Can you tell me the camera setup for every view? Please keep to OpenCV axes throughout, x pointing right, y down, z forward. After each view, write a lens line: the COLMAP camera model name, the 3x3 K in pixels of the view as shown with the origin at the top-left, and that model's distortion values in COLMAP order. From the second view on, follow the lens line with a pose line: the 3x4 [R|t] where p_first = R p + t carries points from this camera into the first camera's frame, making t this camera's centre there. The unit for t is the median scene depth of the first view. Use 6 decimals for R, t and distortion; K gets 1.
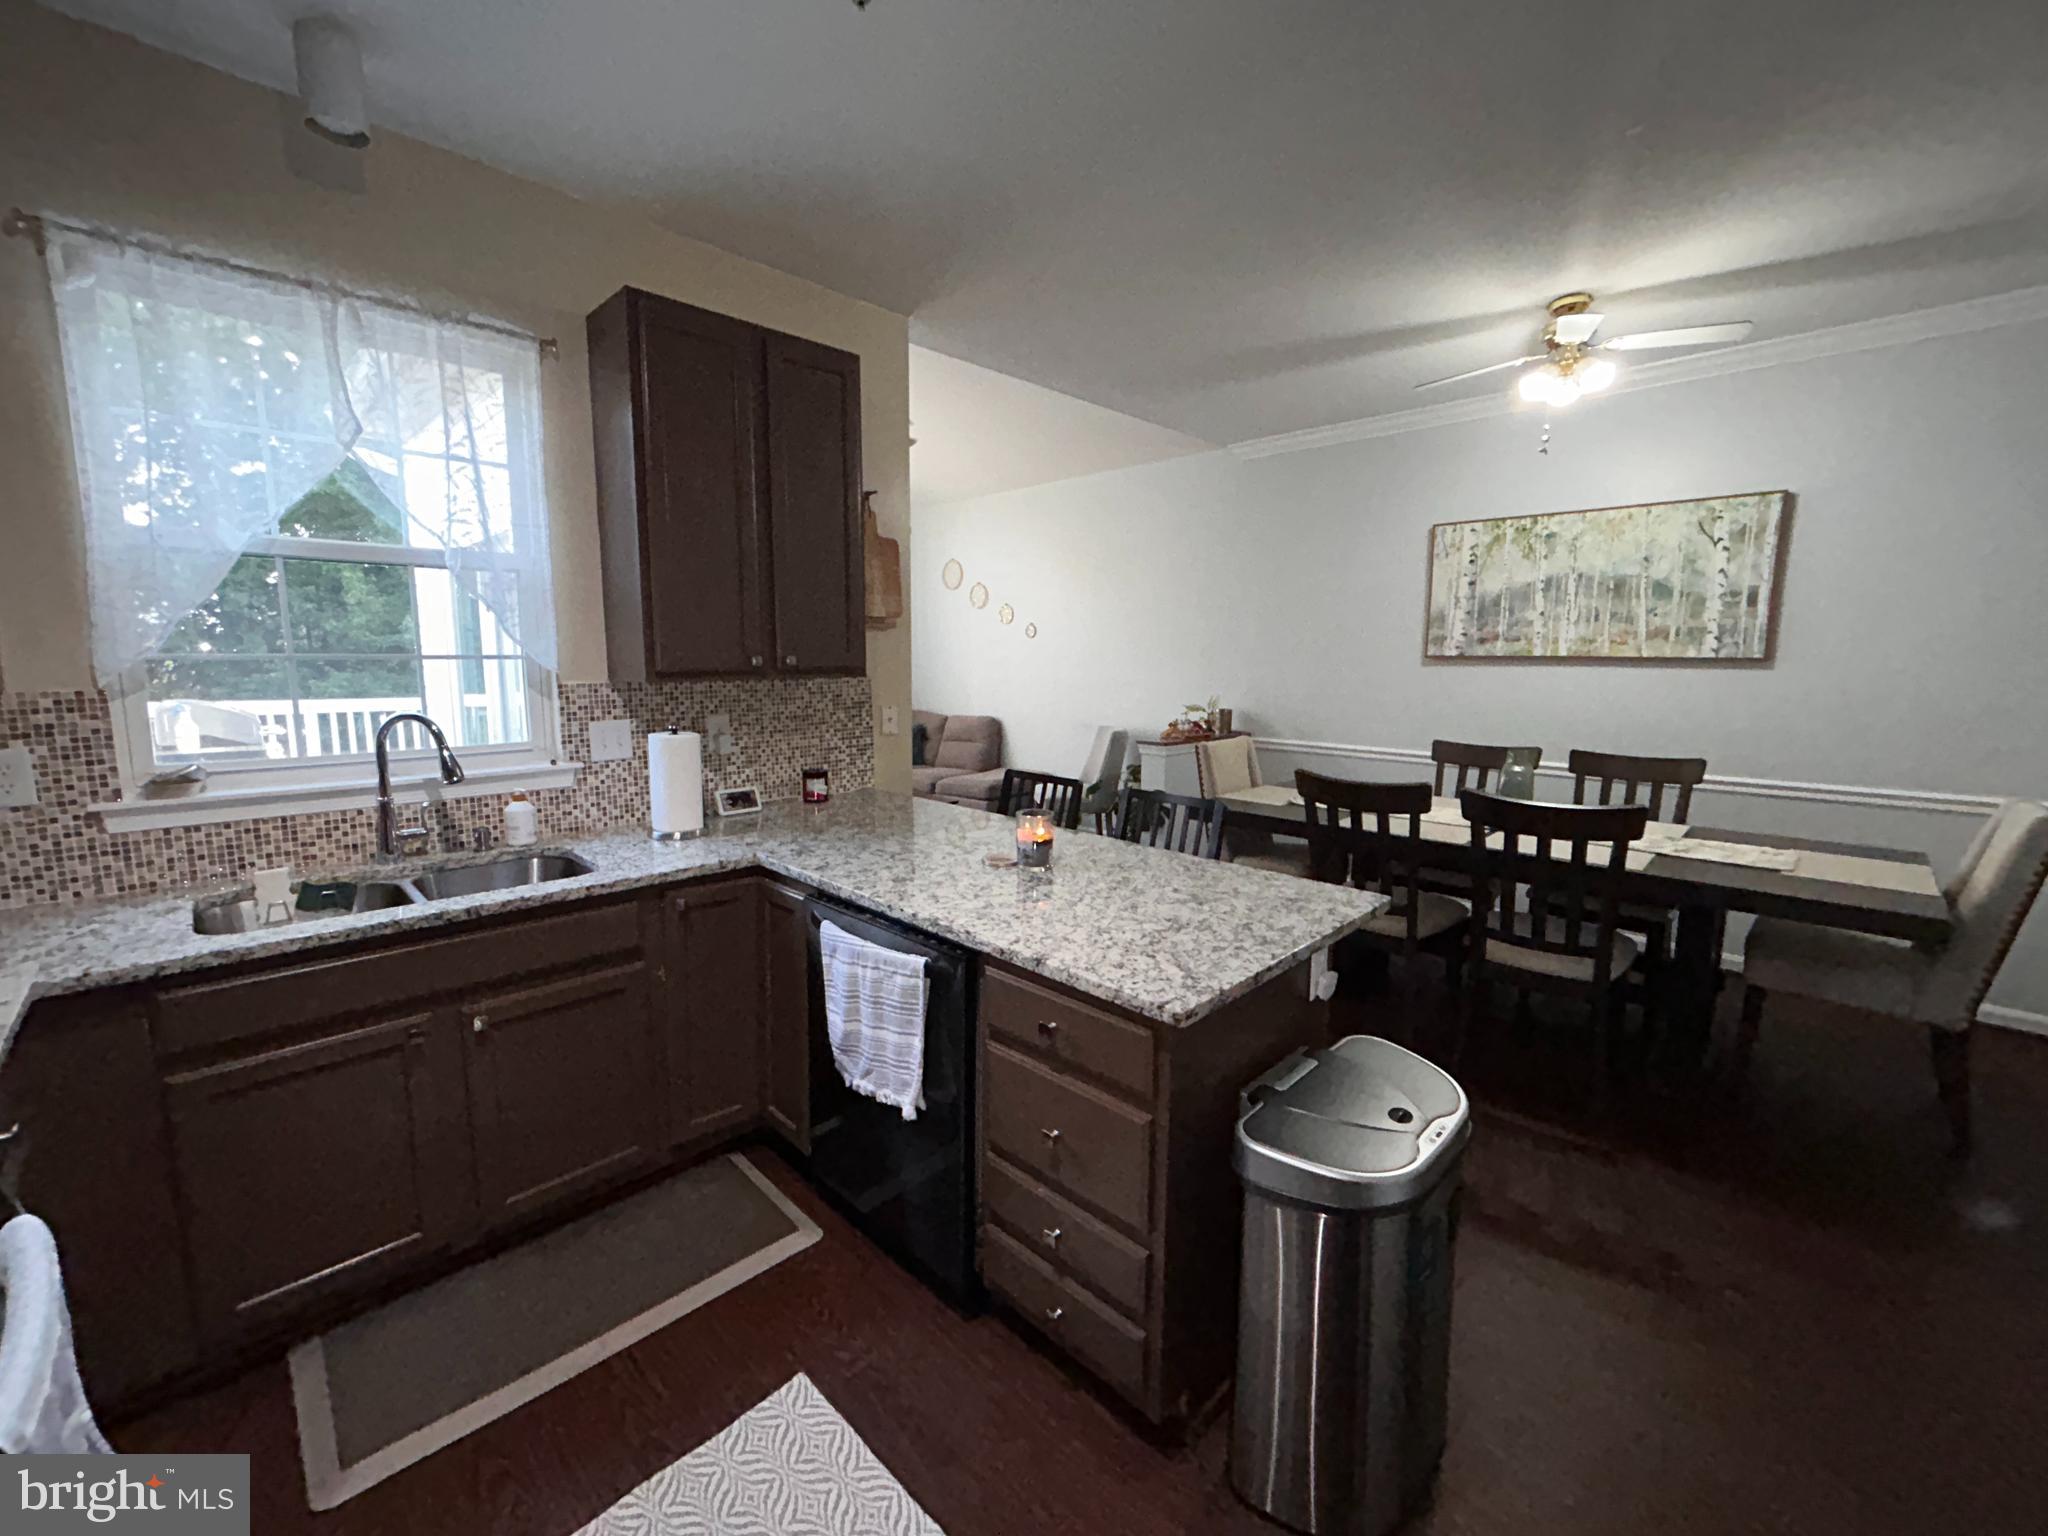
lens RADIAL K [[830.0, 0, 1022.9], [0, 830.0, 759.9], [0, 0, 1]] dist [0.004024, -0.000376]
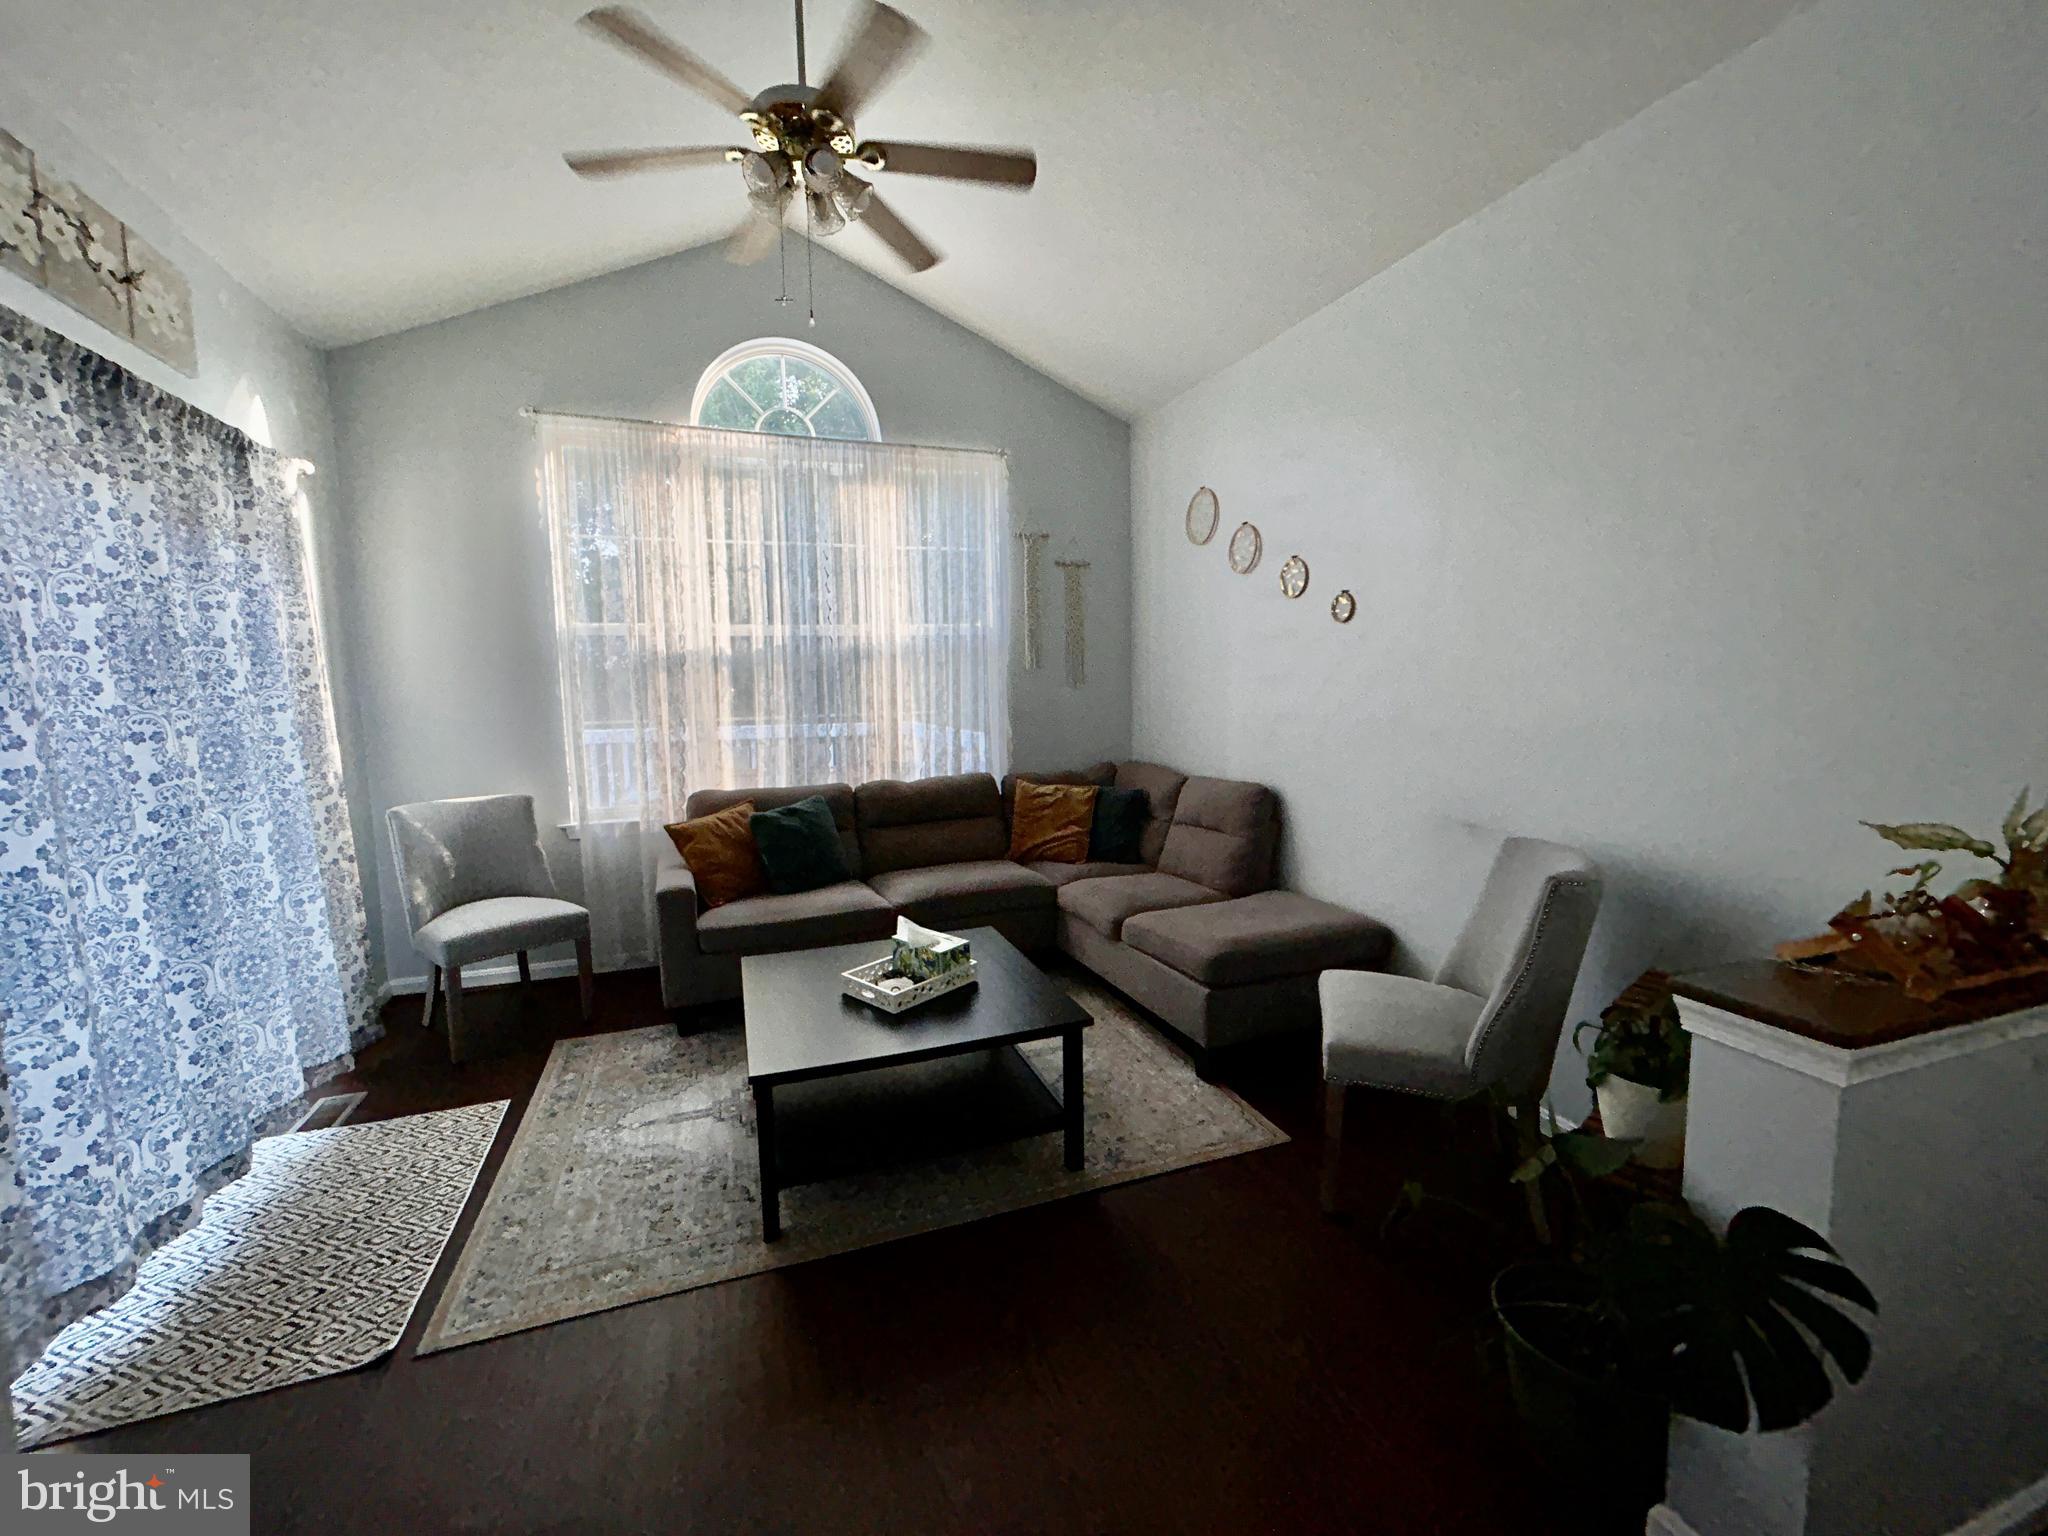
lens RADIAL K [[830.0, 0, 1011.5], [0, 830.0, 770.3], [0, 0, 1]] dist [0.004024, -0.000376]
pose [[0.898552, 0.028017, -0.437971, 0.064761], [-0.033610, 0.999422, -0.005021, -0.072905], [0.437578, 0.019232, 0.898975, 0.654986]]
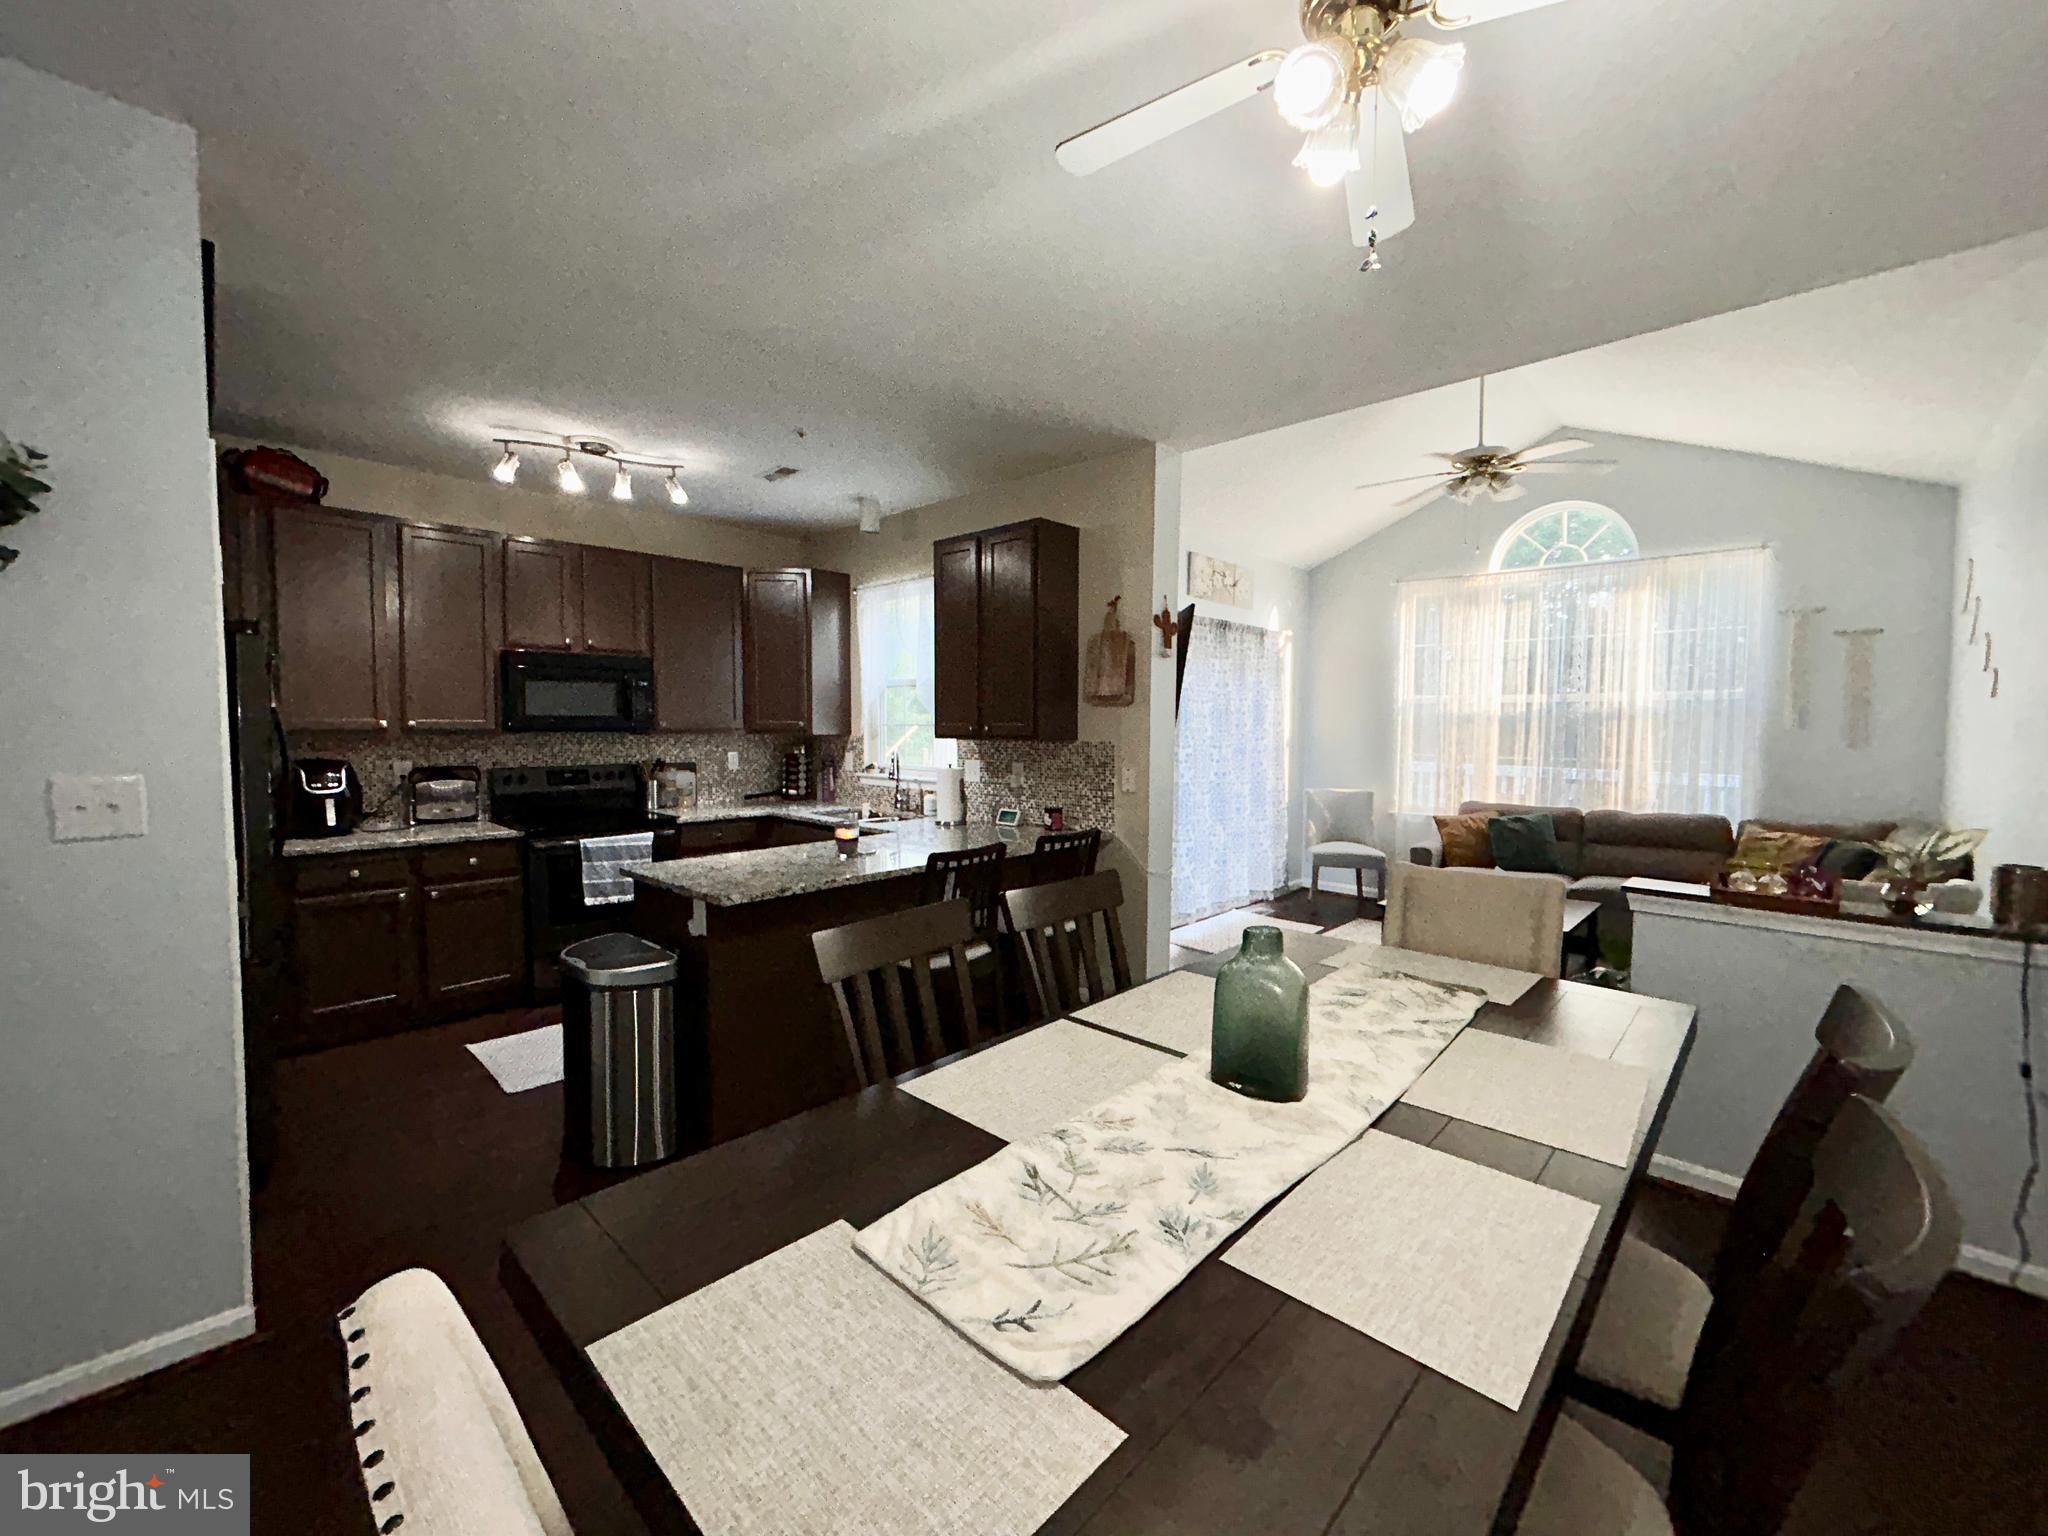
lens RADIAL K [[830.0, 0, 1012.9], [0, 830.0, 767.5], [0, 0, 1]] dist [0.004024, -0.000376]
pose [[0.007105, 0.050097, -0.998719, 0.674596], [-0.132754, 0.989951, 0.048713, -0.066975], [0.991124, 0.132238, 0.013684, 0.536589]]
